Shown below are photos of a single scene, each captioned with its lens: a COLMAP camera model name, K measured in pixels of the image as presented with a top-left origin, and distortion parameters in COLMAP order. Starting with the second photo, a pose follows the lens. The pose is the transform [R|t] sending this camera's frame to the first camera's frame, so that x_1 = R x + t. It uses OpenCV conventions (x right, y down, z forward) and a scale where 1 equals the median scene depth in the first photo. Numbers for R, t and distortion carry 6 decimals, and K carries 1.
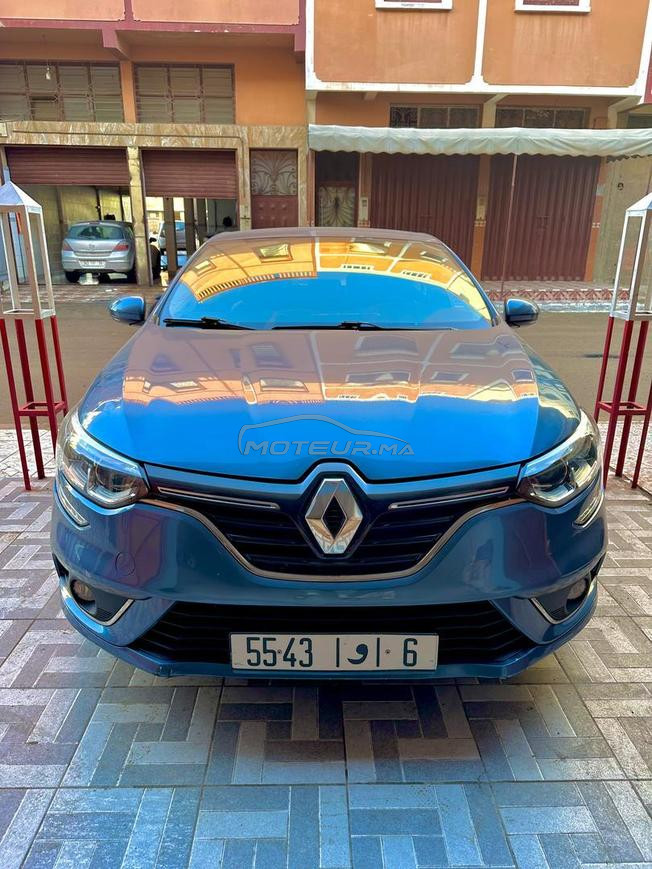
lens RADIAL K [[613.9, 0, 332.2], [0, 613.9, 438.8], [0, 0, 1]] dist [-0.001725, -0.004249]
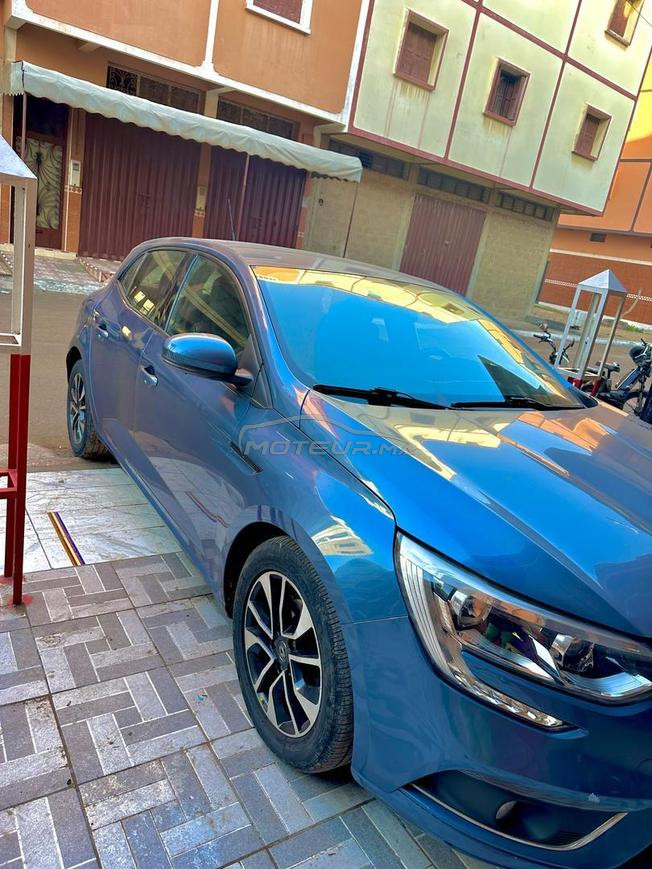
lens RADIAL K [[613.9, 0, 324.6], [0, 613.9, 433.0], [0, 0, 1]] dist [-0.001725, -0.004249]
pose [[0.849762, -0.007488, 0.527114, -0.114936], [-0.005400, 0.999723, 0.022907, -0.026201], [-0.527140, -0.022312, 0.849486, 0.060379]]
